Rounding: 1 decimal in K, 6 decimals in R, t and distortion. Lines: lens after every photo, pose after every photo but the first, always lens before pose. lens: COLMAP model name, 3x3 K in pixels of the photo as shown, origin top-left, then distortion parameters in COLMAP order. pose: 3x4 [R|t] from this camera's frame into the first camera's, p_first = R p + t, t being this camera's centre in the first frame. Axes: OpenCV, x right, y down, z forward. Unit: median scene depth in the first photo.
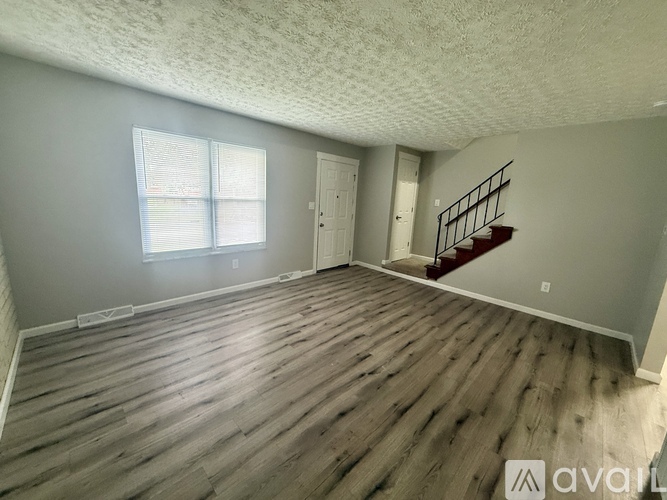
lens RADIAL K [[267.9, 0, 333.1], [0, 267.9, 248.9], [0, 0, 1]] dist [-0.000560, -0.000132]
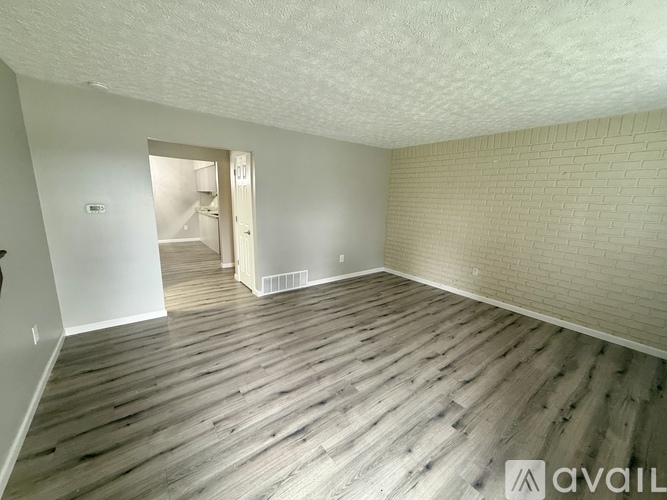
lens RADIAL K [[267.9, 0, 333.3], [0, 267.9, 250.8], [0, 0, 1]] dist [-0.000560, -0.000132]
pose [[-0.987492, -0.110932, 0.112045, 0.161517], [-0.058706, 0.918216, 0.391705, -0.360932], [-0.146334, 0.380228, -0.913243, 1.770079]]
